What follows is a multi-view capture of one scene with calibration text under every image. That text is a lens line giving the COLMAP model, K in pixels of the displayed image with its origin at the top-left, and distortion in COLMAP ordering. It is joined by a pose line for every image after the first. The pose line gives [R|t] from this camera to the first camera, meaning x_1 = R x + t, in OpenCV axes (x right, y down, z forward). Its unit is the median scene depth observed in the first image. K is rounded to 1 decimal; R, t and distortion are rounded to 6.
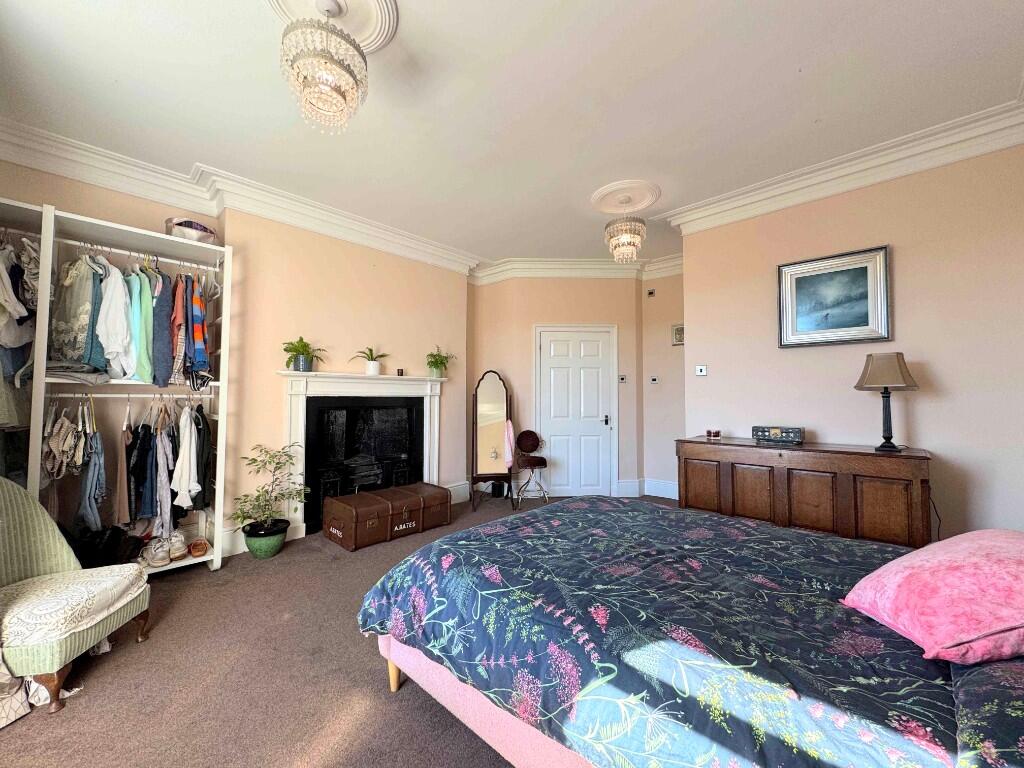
lens RADIAL K [[410.0, 0, 514.8], [0, 410.0, 383.2], [0, 0, 1]] dist [0.001518, 0.000217]
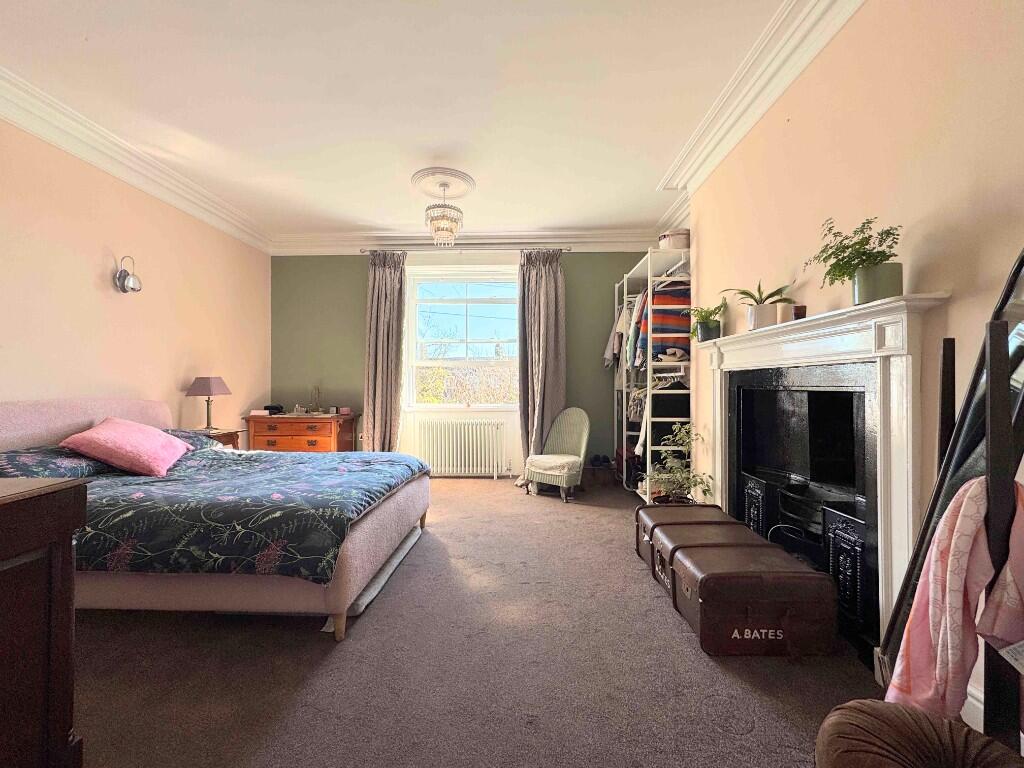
lens RADIAL K [[410.0, 0, 510.7], [0, 410.0, 381.3], [0, 0, 1]] dist [0.001518, 0.000217]
pose [[-0.748409, -0.009890, -0.663164, 0.293424], [0.016520, 0.999301, -0.033546, 0.064589], [0.663032, -0.036061, -0.747722, 1.202767]]
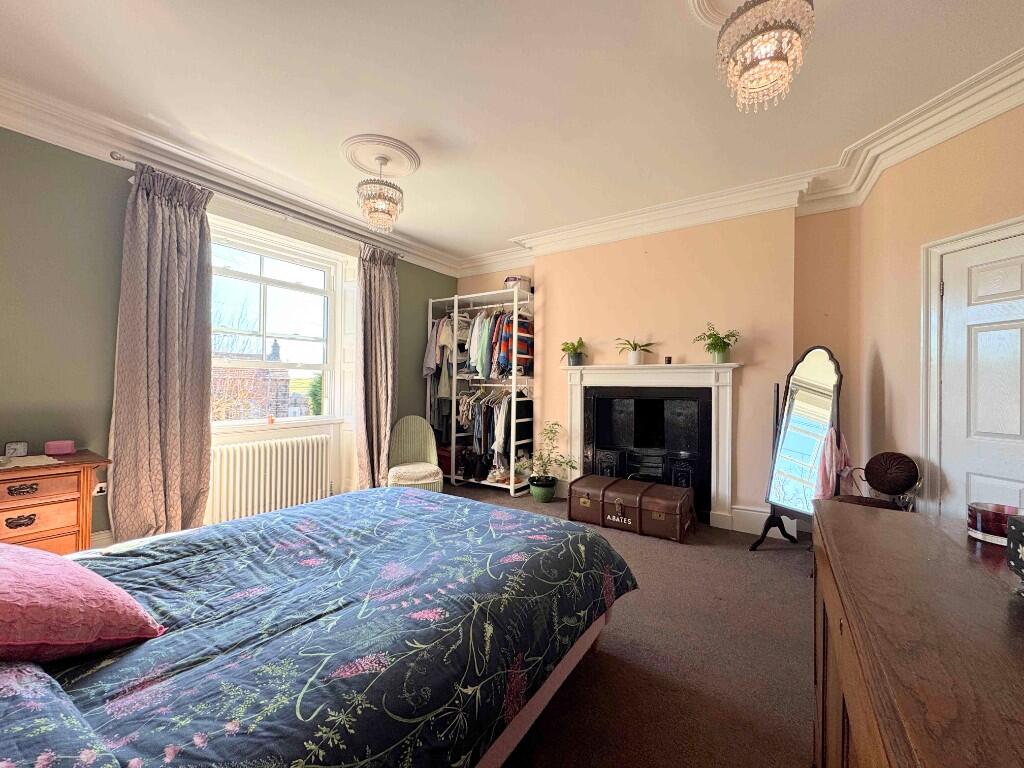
lens RADIAL K [[410.0, 0, 508.8], [0, 410.0, 385.5], [0, 0, 1]] dist [0.001518, 0.000217]
pose [[0.160785, -0.000885, -0.986989, 0.593346], [0.023729, 0.999714, 0.002969, 0.019803], [0.986704, -0.023897, 0.160760, 0.538936]]
